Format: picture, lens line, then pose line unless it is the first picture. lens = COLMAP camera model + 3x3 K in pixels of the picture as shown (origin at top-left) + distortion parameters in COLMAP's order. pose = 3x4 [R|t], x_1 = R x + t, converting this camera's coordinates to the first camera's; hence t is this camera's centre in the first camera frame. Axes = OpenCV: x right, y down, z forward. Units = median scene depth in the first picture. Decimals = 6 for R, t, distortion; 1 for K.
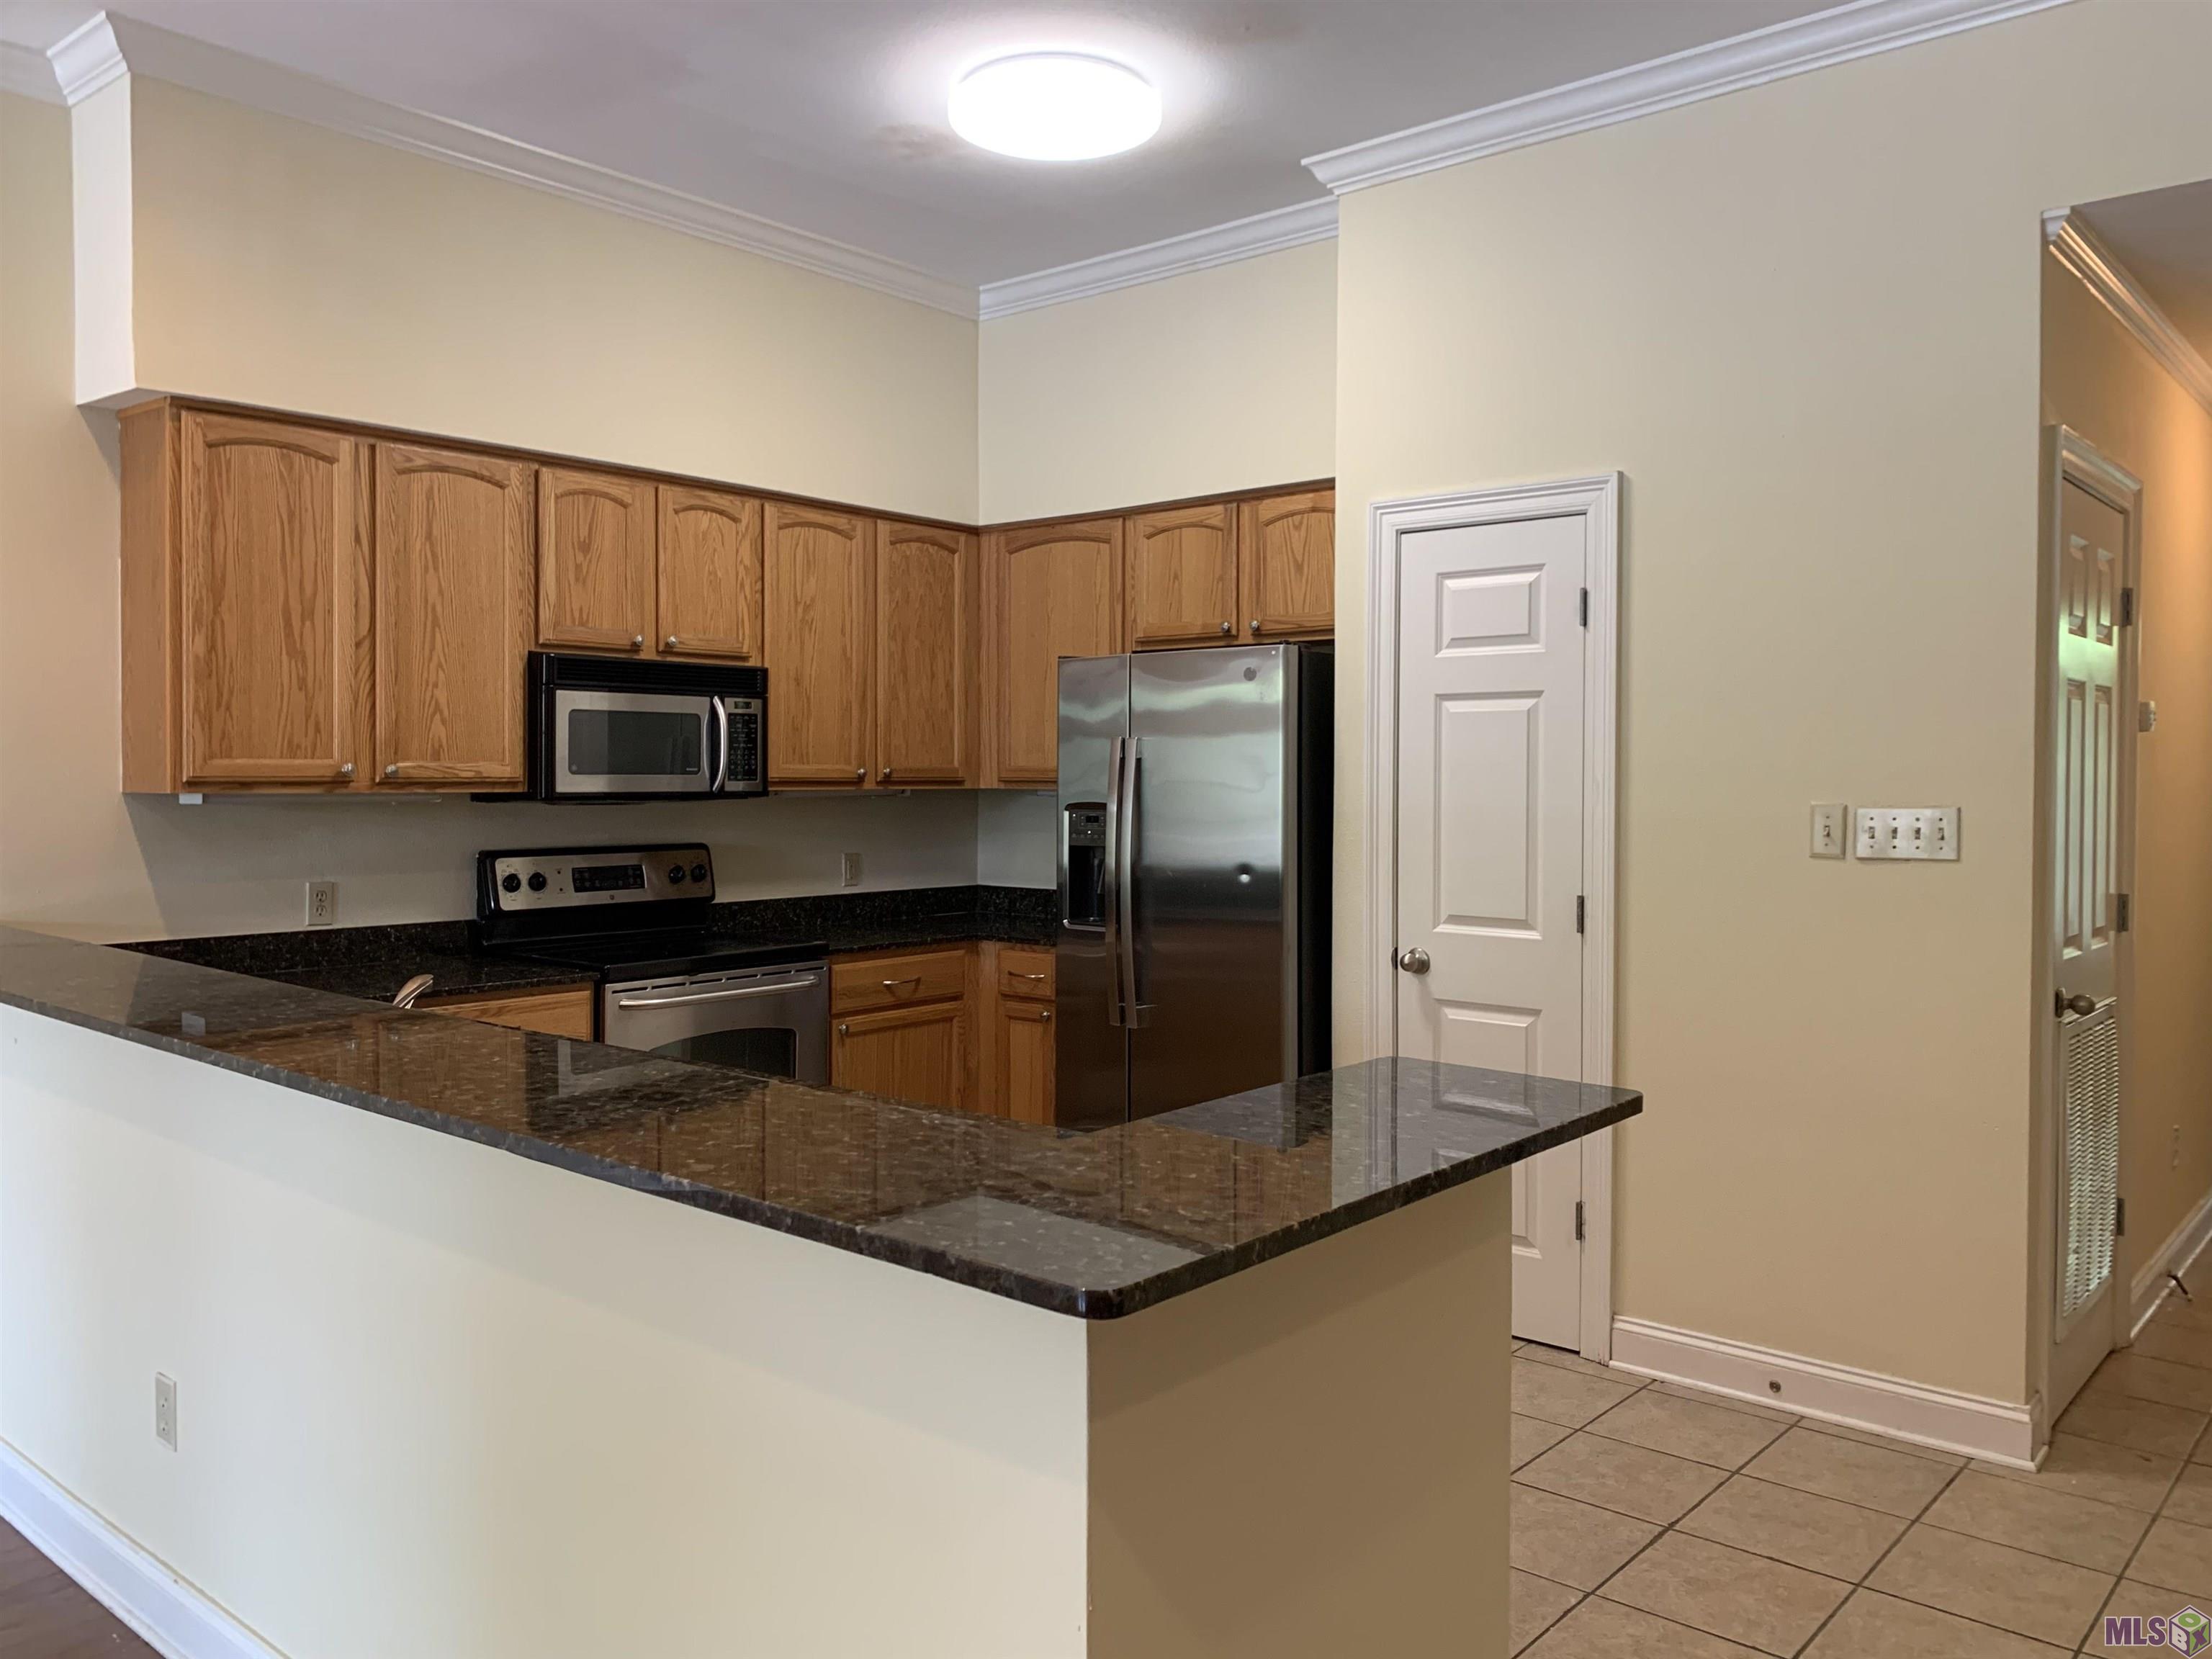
lens RADIAL K [[1675.8, 0, 1109.7], [0, 1675.8, 829.3], [0, 0, 1]] dist [0.005252, -0.035657]
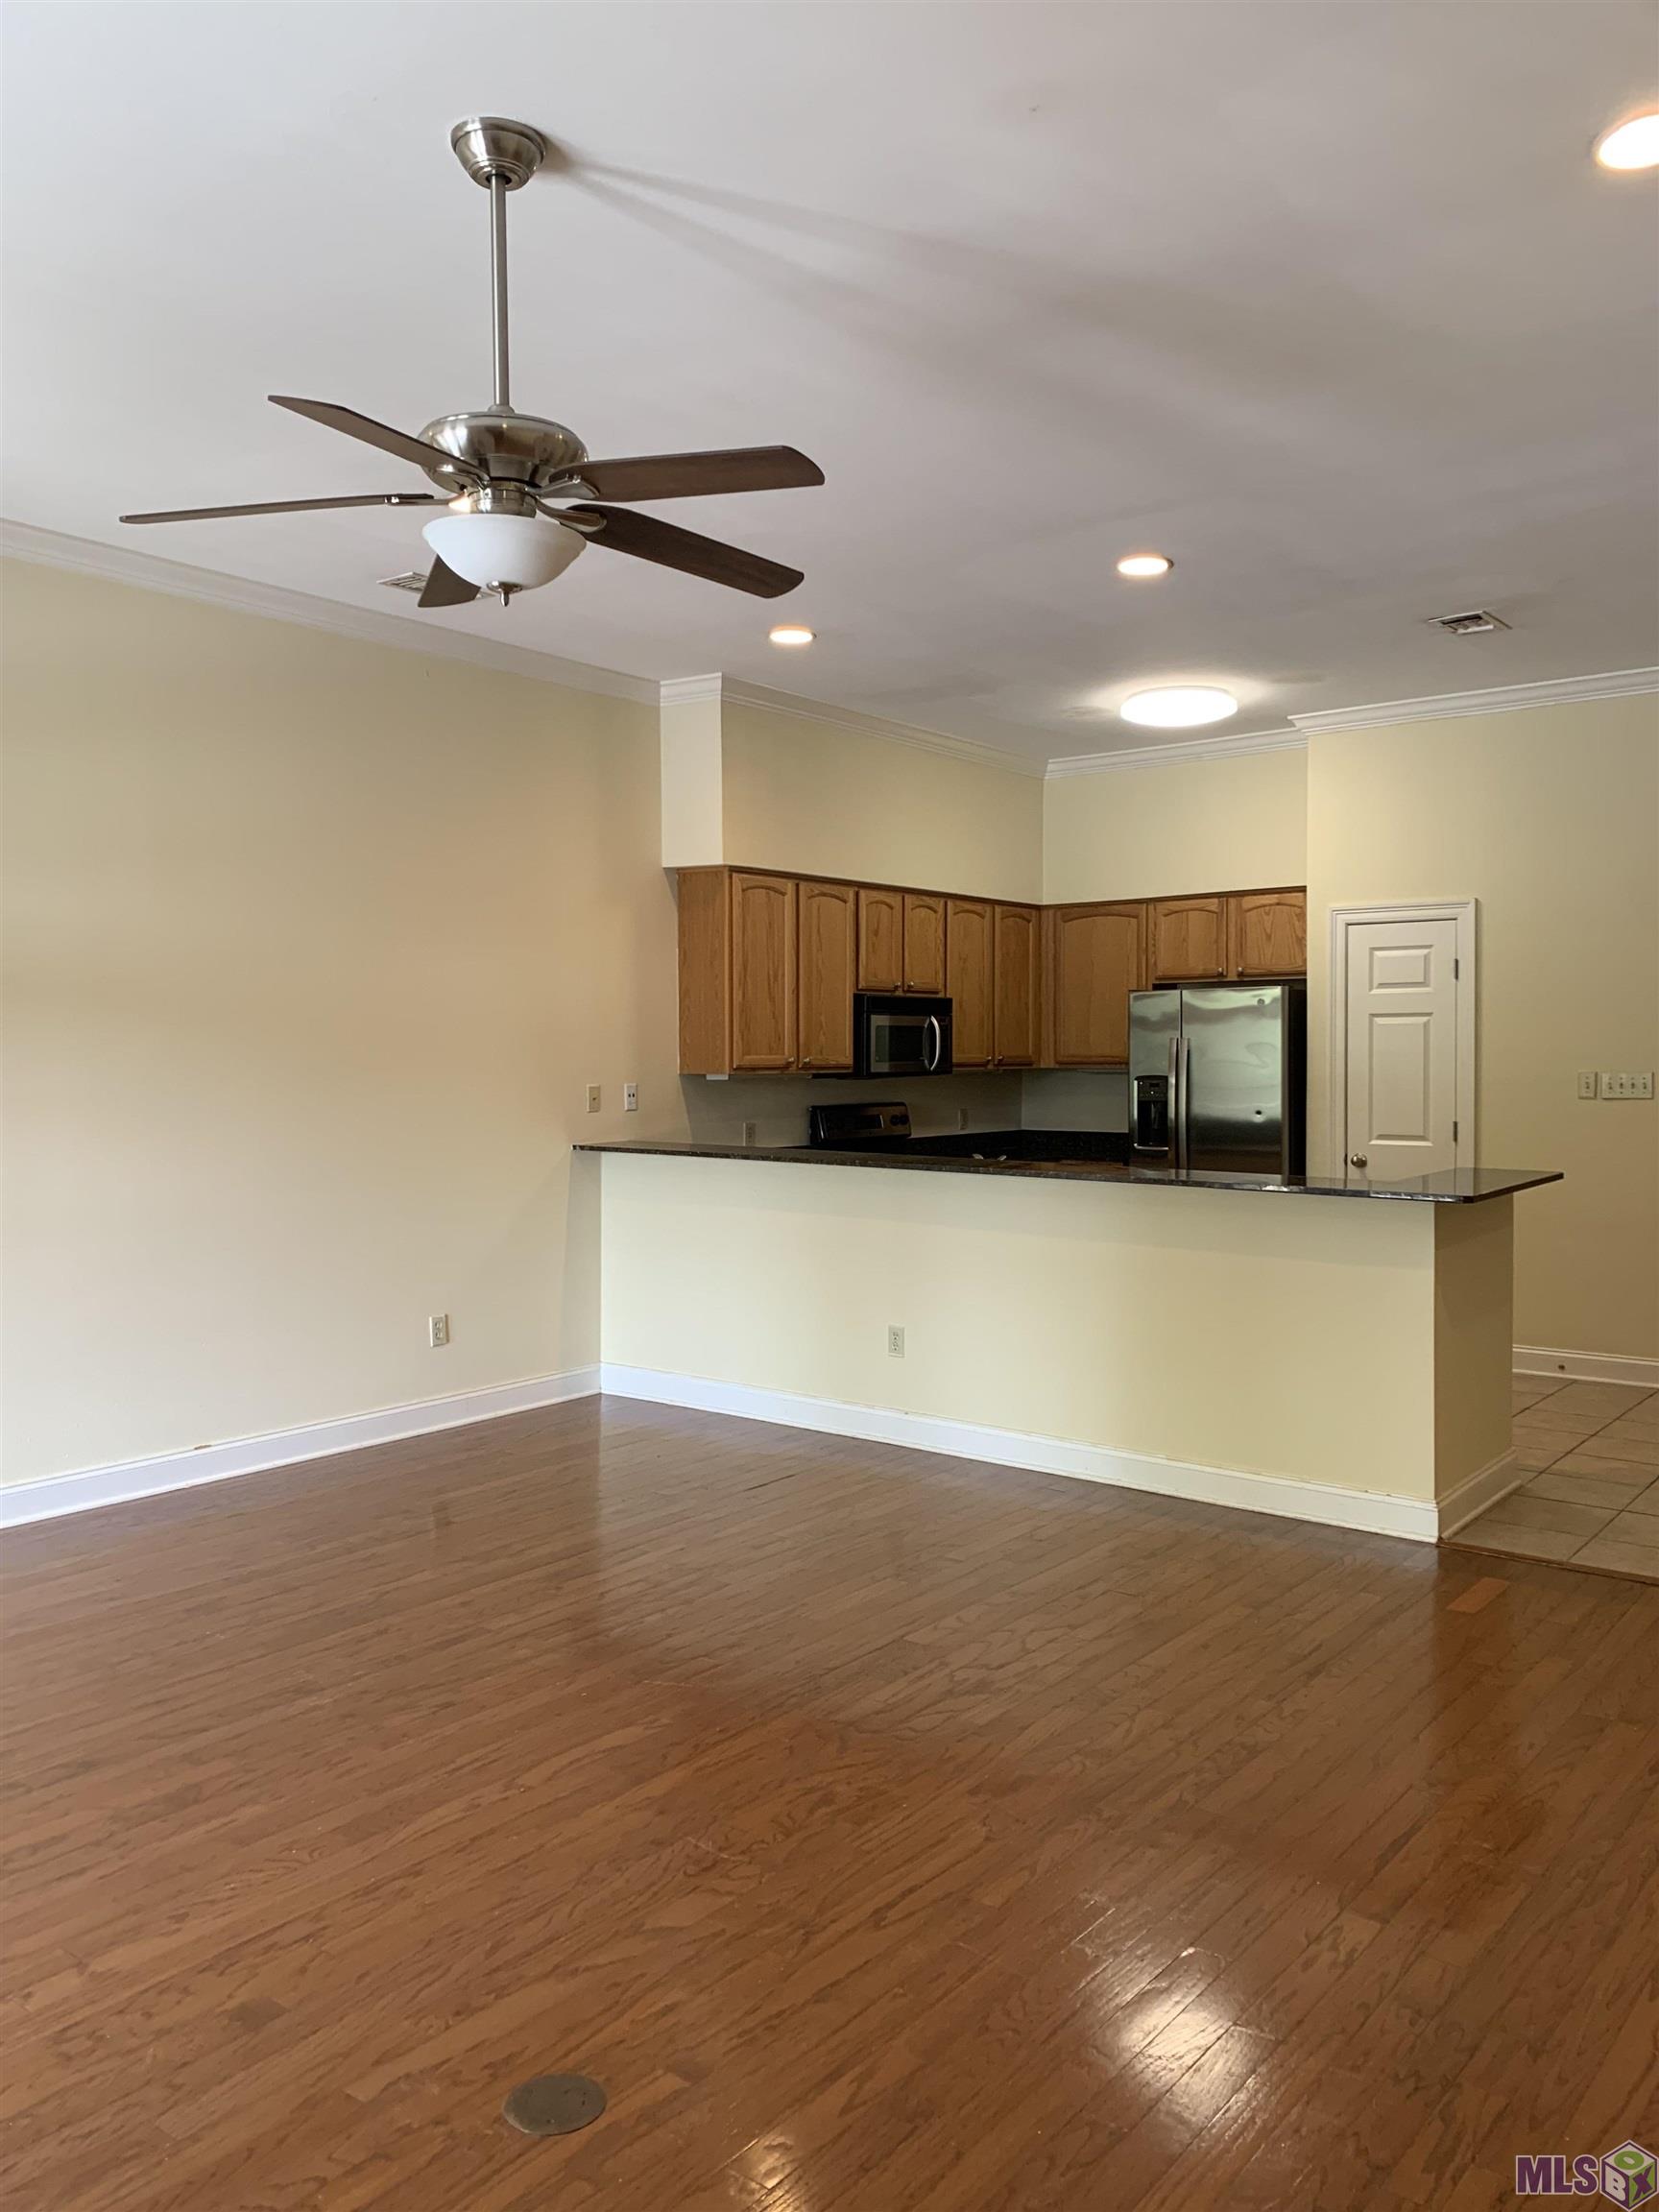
lens RADIAL K [[1675.8, 0, 828.4], [0, 1675.8, 1115.0], [0, 0, 1]] dist [0.005252, -0.035657]
pose [[0.999650, -0.010307, 0.024370, -0.385979], [0.010259, 0.999945, 0.002077, 0.017543], [-0.024390, -0.001827, 0.999701, -0.712016]]
